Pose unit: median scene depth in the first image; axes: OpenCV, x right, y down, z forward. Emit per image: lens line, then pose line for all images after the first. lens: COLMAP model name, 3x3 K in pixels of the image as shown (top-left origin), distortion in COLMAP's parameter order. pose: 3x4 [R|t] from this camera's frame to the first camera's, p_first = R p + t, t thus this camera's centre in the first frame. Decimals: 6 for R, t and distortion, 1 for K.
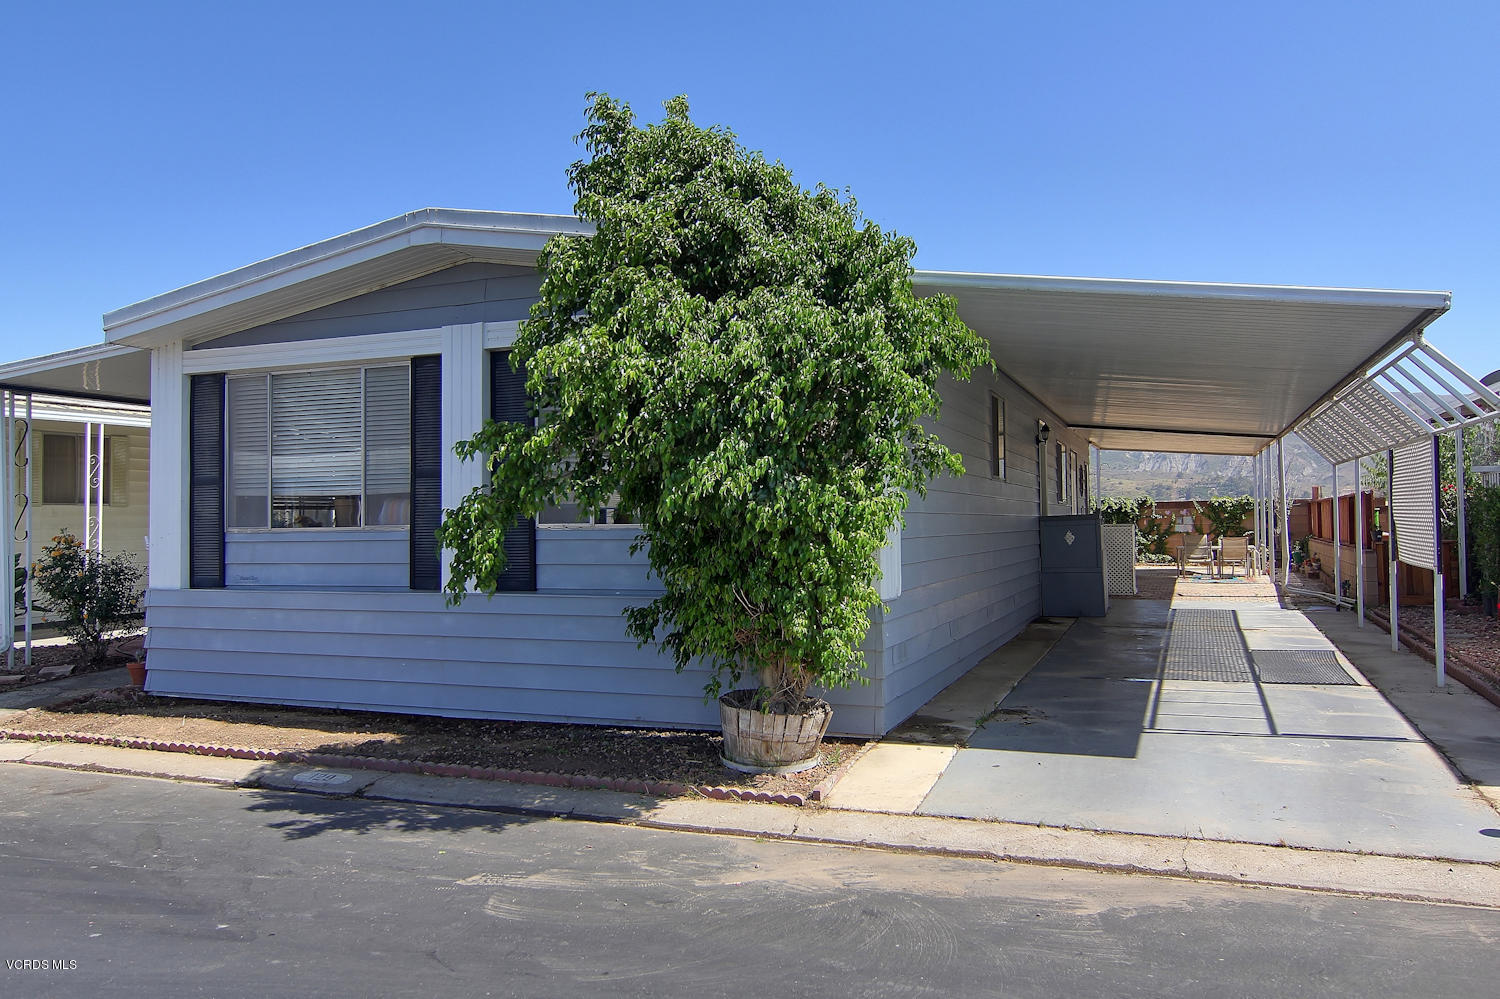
lens RADIAL K [[1106.3, 0, 750.0], [0, 1106.3, 499.5], [0, 0, 1]] dist [0.000975, 0.000351]
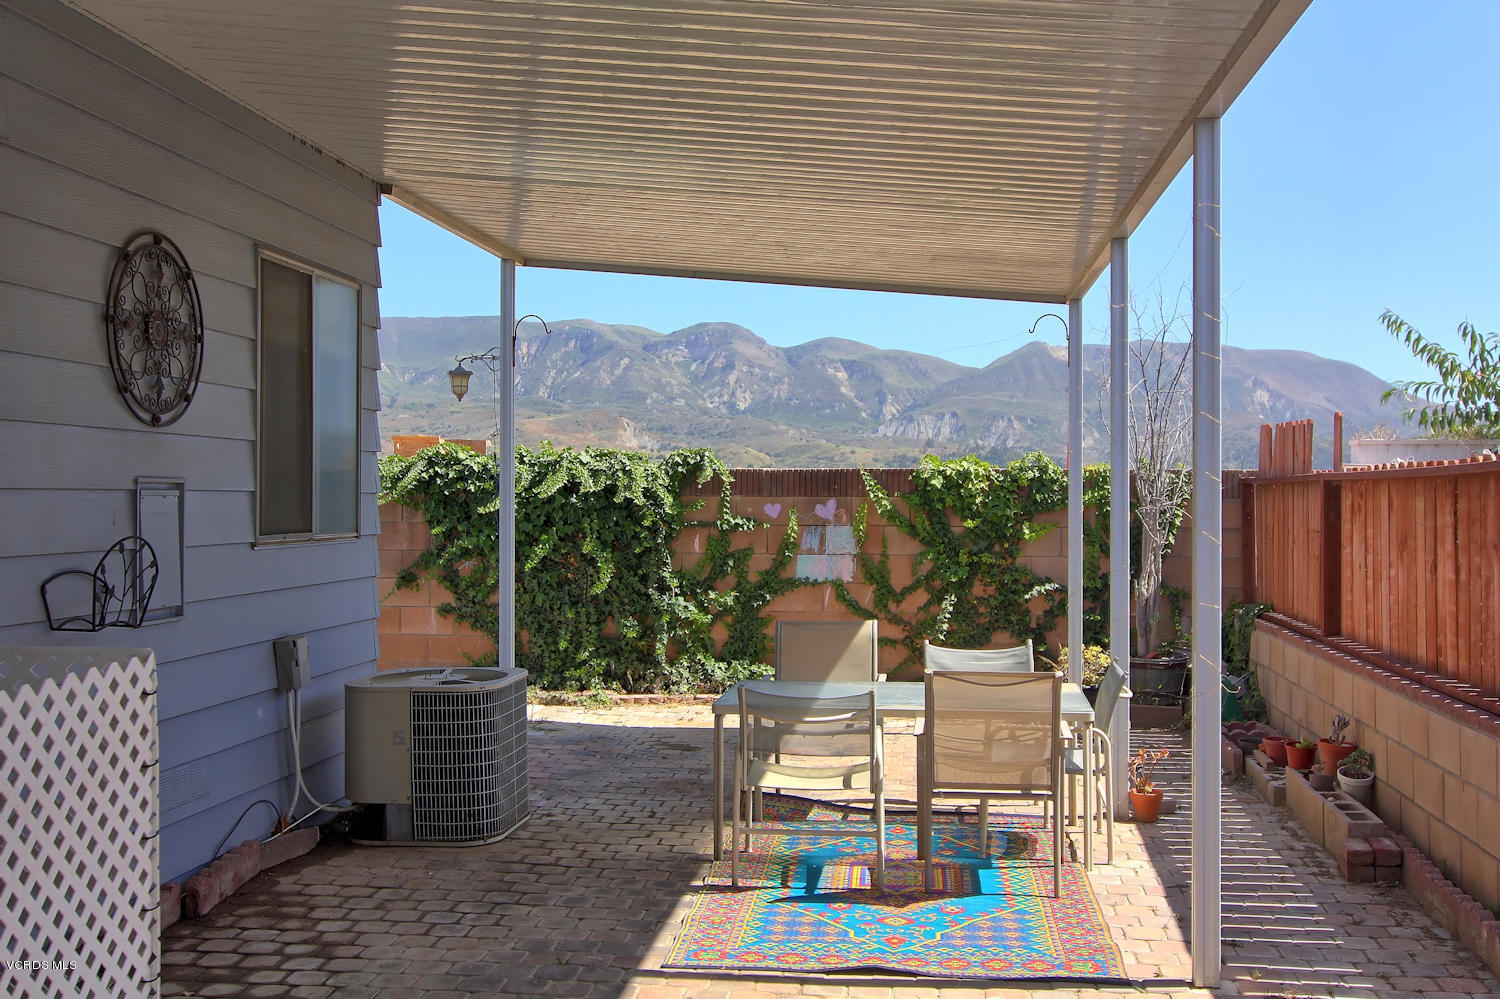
lens RADIAL K [[1545.0, 0, 750.0], [0, 1545.0, 499.5], [0, 0, 1]] dist [0.008462, 0.006501]
pose [[0.967767, 0.016307, 0.251318, 0.275827], [-0.021381, 0.999619, 0.017473, 0.002698], [-0.250938, -0.022283, 0.967747, 0.631097]]
